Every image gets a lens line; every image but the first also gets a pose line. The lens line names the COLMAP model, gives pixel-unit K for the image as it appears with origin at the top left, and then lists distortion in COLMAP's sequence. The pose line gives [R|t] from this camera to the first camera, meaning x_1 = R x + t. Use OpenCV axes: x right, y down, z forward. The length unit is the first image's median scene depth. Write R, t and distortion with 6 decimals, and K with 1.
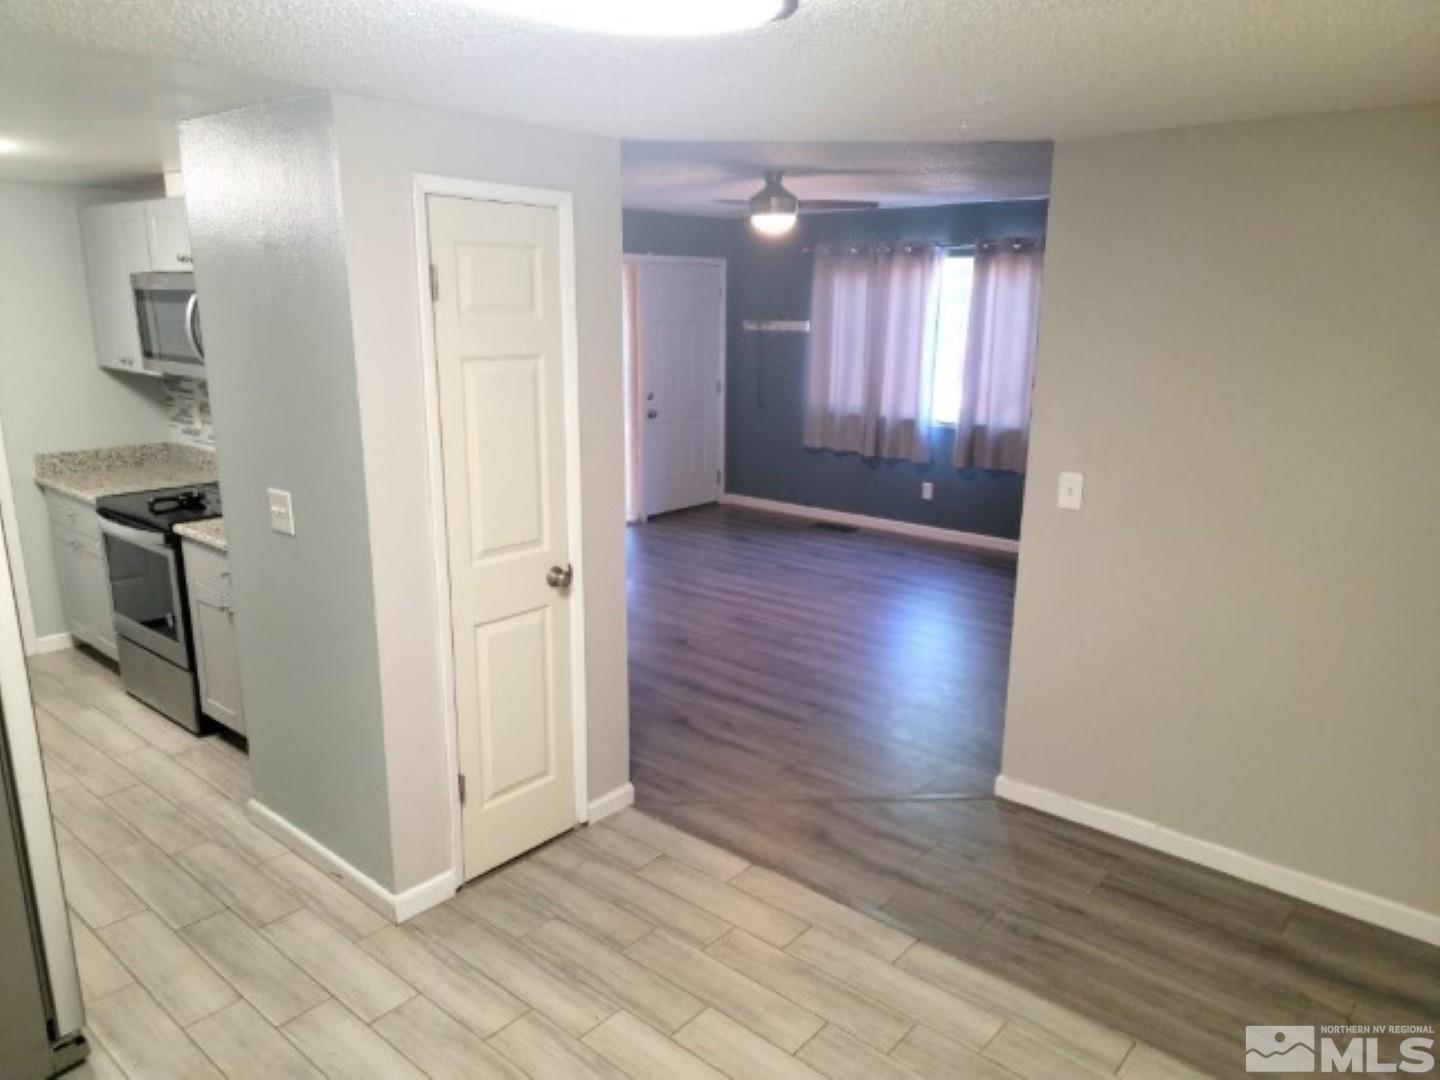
lens RADIAL K [[1010.6, 0, 732.3], [0, 1010.6, 546.1], [0, 0, 1]] dist [0.047063, -0.032164]
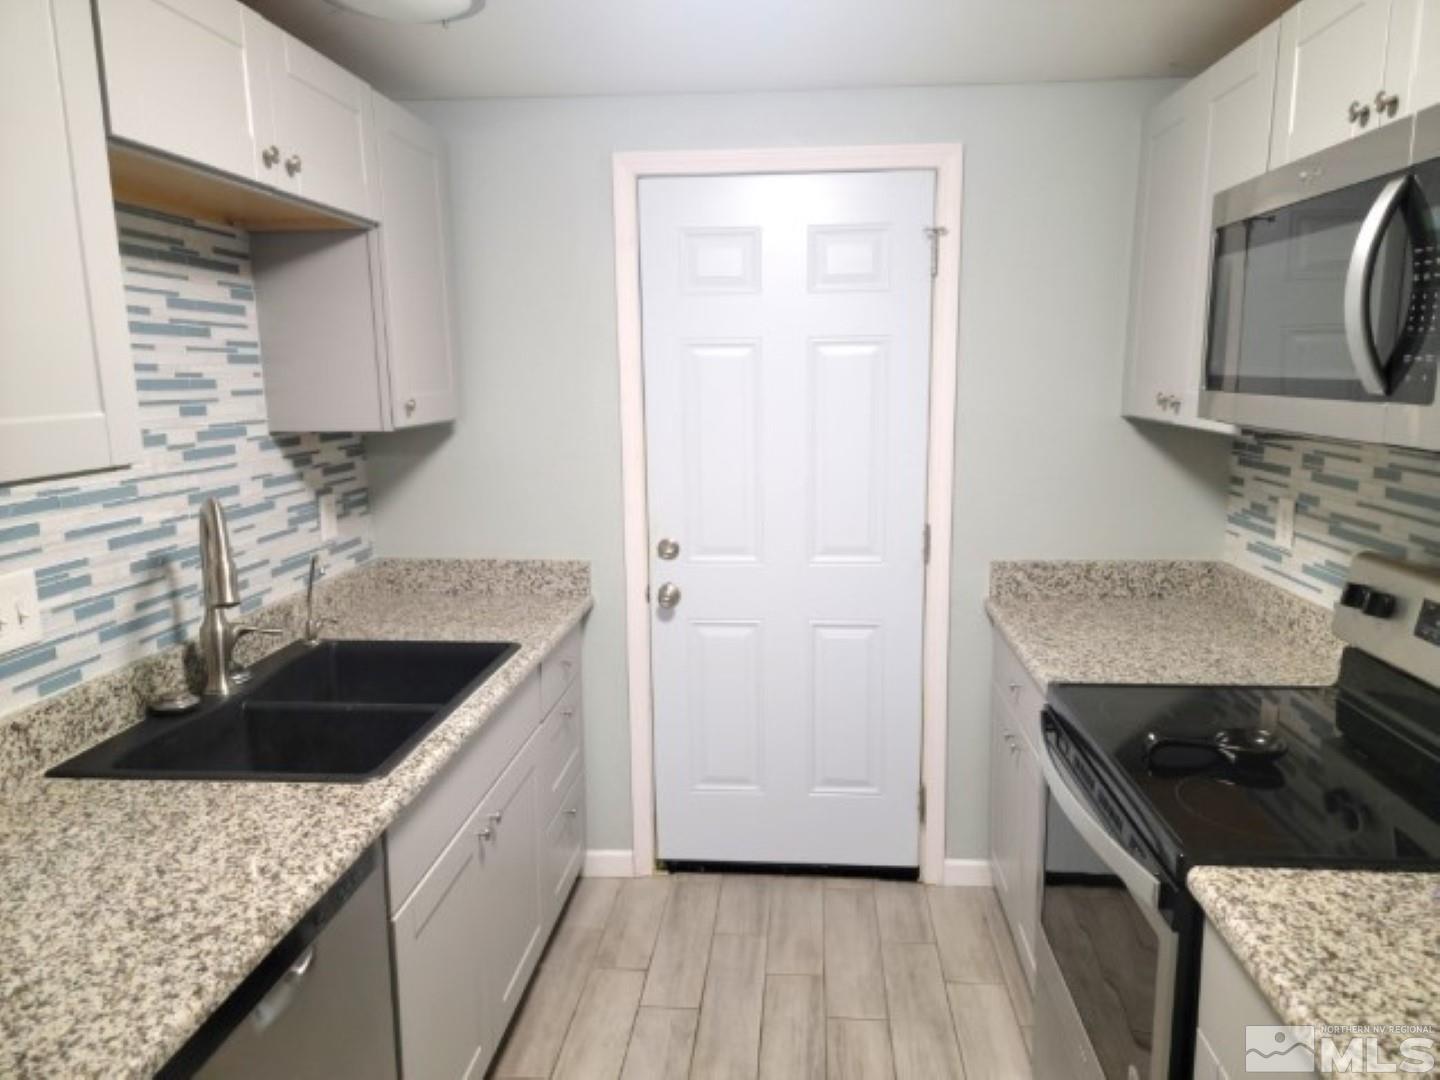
lens RADIAL K [[1010.6, 0, 730.9], [0, 1010.6, 545.9], [0, 0, 1]] dist [0.047063, -0.032164]
pose [[0.584502, 0.123767, -0.801897, -0.294891], [-0.180753, 0.983325, 0.020018, -0.079349], [0.791003, 0.133244, 0.597127, 0.518197]]
